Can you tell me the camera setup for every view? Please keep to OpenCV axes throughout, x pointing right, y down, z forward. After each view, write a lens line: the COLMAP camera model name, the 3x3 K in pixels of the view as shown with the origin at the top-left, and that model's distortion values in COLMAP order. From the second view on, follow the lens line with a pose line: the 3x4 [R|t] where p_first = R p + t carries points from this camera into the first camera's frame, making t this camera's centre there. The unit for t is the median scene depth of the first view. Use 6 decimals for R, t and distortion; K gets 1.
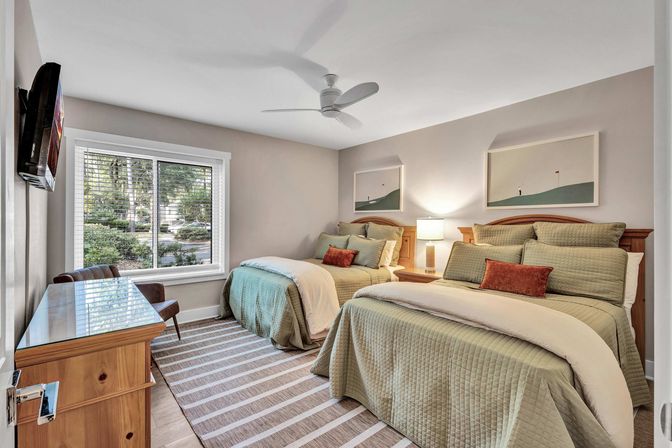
lens RADIAL K [[309.3, 0, 336.0], [0, 309.3, 224.0], [0, 0, 1]] dist [-0.002390, -0.000148]
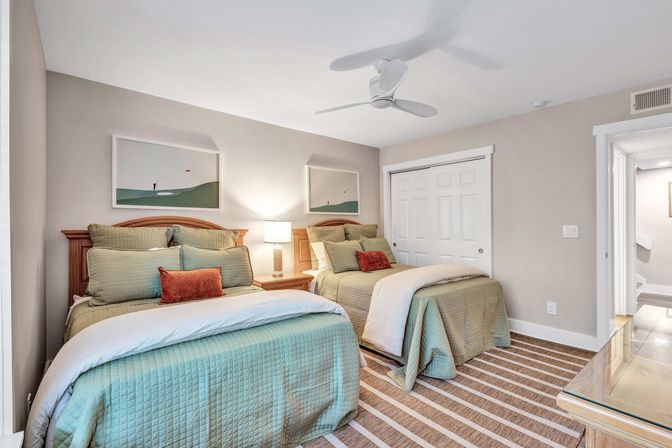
lens RADIAL K [[309.3, 0, 336.0], [0, 309.3, 224.0], [0, 0, 1]] dist [-0.002390, -0.000148]
pose [[-0.001323, 0.000413, 0.999999, -0.574628], [0.007313, 0.999973, -0.000403, -0.004712], [-0.999972, 0.007313, -0.001326, 0.713085]]
